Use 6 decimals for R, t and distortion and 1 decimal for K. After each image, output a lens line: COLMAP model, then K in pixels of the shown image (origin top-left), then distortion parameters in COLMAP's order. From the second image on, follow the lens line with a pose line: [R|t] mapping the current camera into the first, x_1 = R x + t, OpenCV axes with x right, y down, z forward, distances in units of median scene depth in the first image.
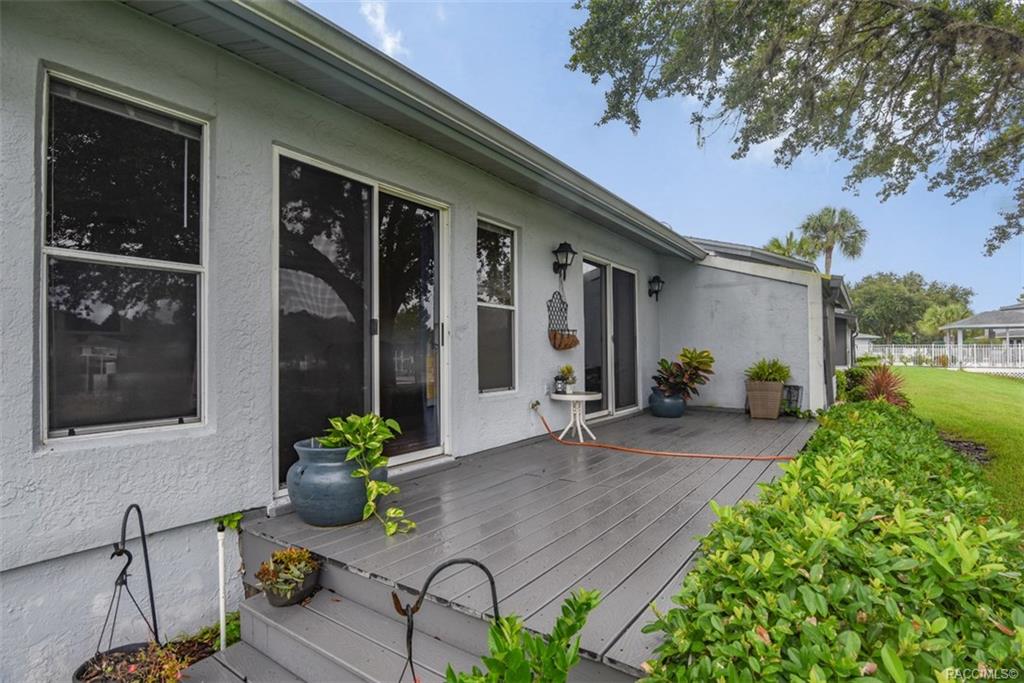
lens RADIAL K [[513.4, 0, 512.0], [0, 513.4, 341.5], [0, 0, 1]] dist [0.000438, -0.000037]
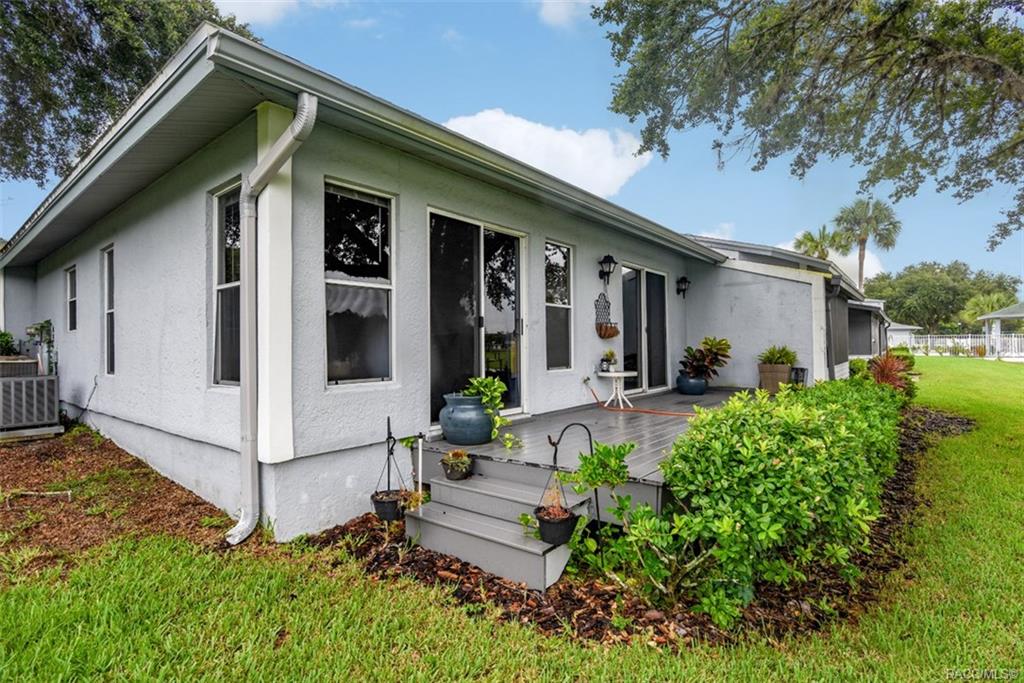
lens RADIAL K [[526.8, 0, 515.3], [0, 526.8, 361.7], [0, 0, 1]] dist [-0.003569, -0.000400]
pose [[0.998616, -0.008078, -0.051965, -0.046942], [0.010479, 0.998882, 0.046102, 0.008450], [0.051535, -0.046583, 0.997584, -0.252372]]
